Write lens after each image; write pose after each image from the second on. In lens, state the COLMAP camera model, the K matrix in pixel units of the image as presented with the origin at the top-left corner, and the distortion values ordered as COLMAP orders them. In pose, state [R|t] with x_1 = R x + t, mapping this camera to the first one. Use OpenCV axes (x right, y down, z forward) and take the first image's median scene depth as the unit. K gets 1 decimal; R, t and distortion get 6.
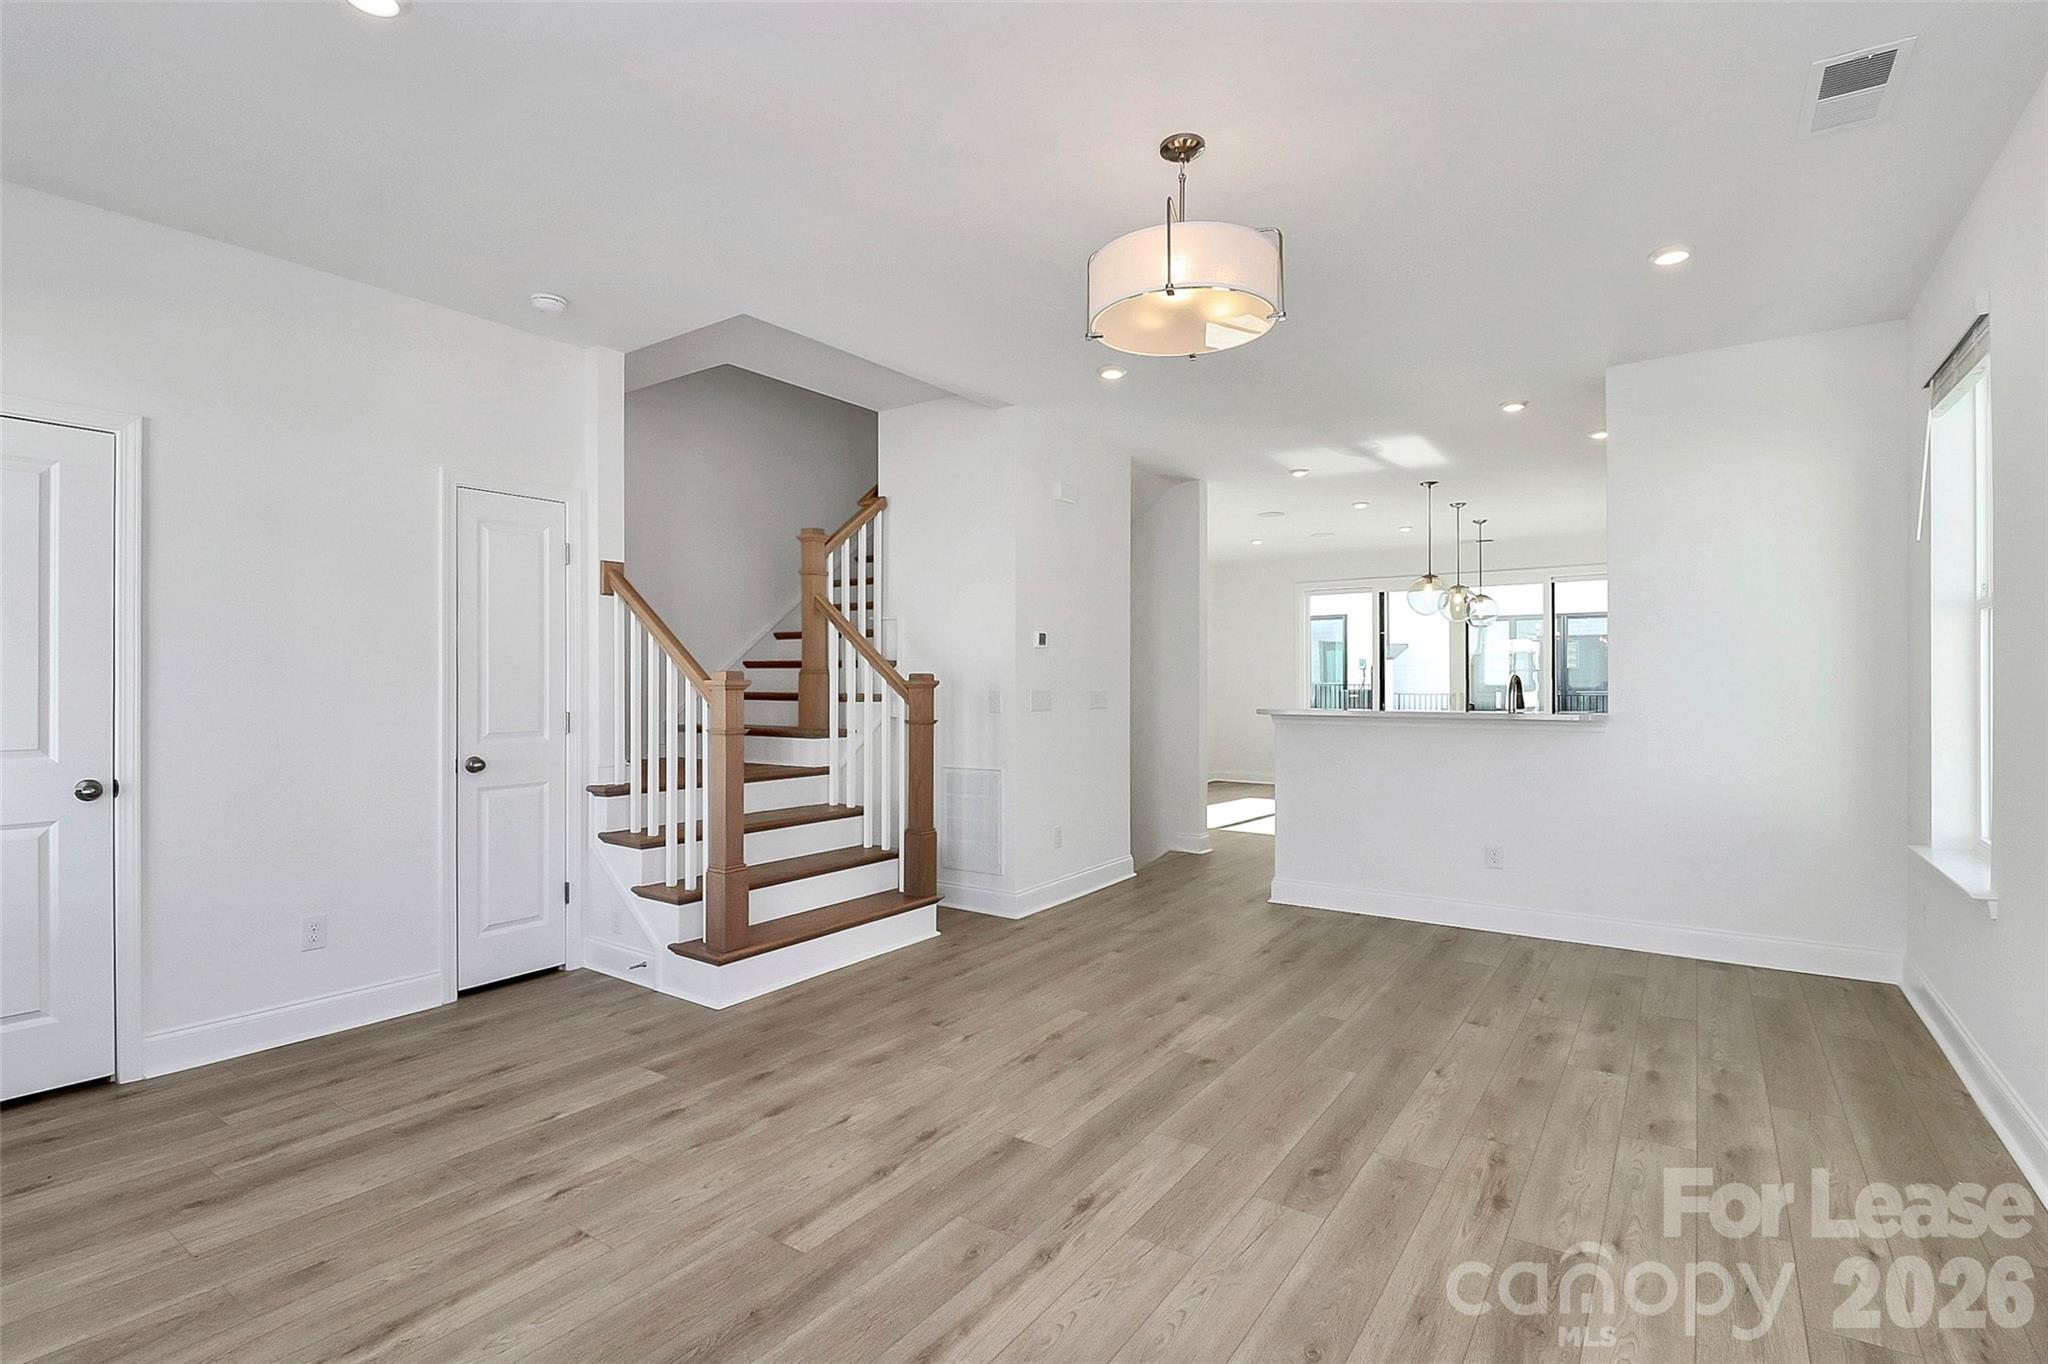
lens RADIAL K [[992.2, 0, 1022.1], [0, 992.2, 682.7], [0, 0, 1]] dist [-0.006053, -0.000917]
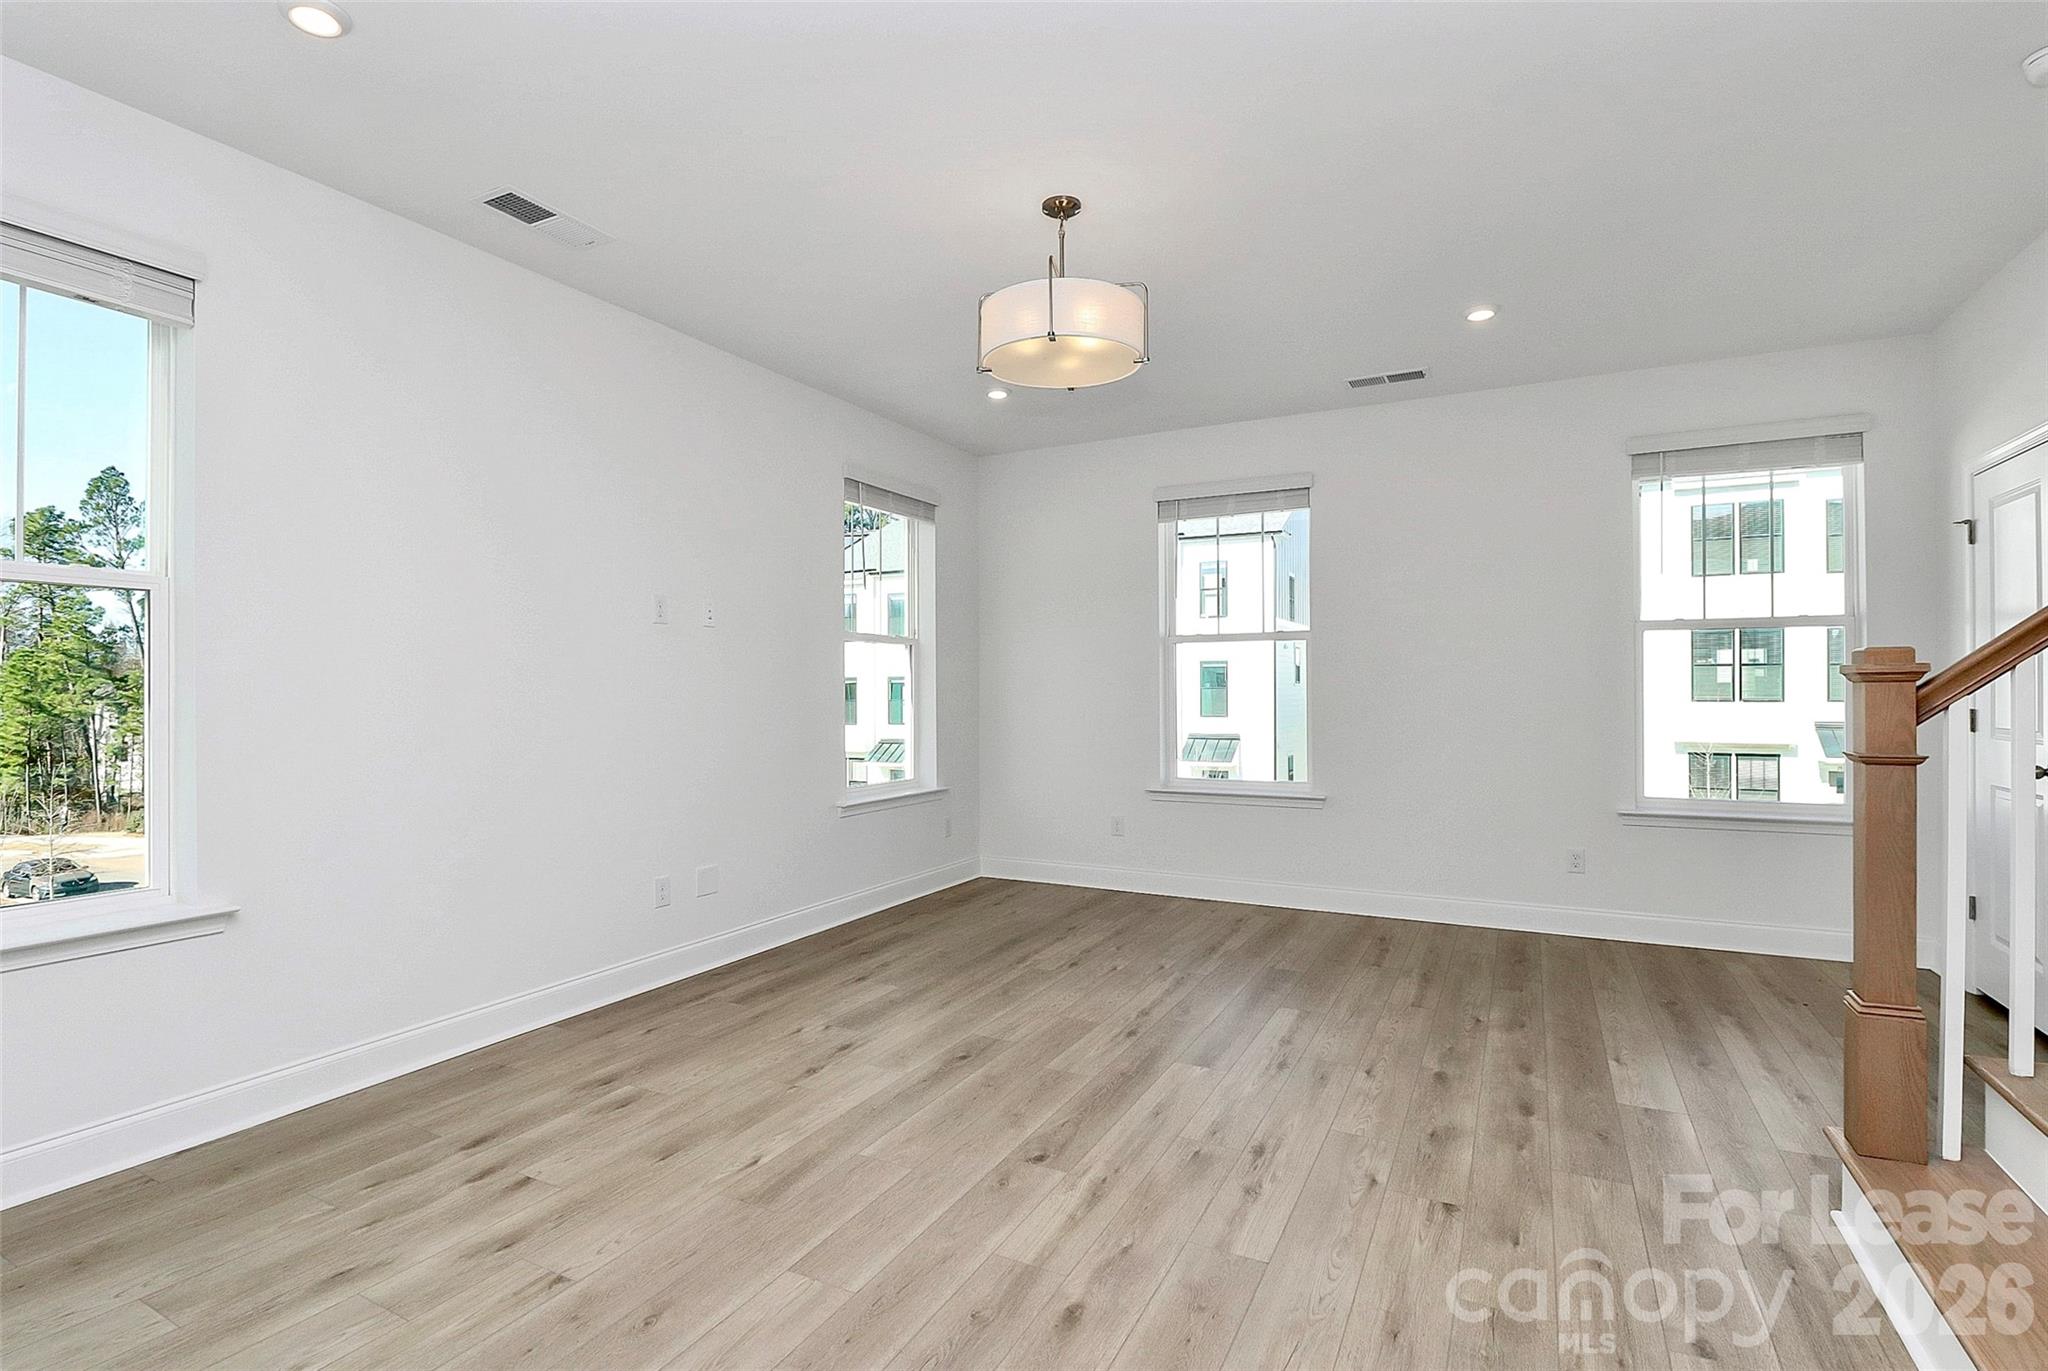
lens RADIAL K [[992.2, 0, 1024.2], [0, 992.2, 687.0], [0, 0, 1]] dist [-0.006053, -0.000917]
pose [[-0.992034, 0.005226, -0.125858, 0.334056], [0.005667, 0.999979, -0.003143, 0.012037], [0.125839, -0.003832, -0.992043, 2.022302]]
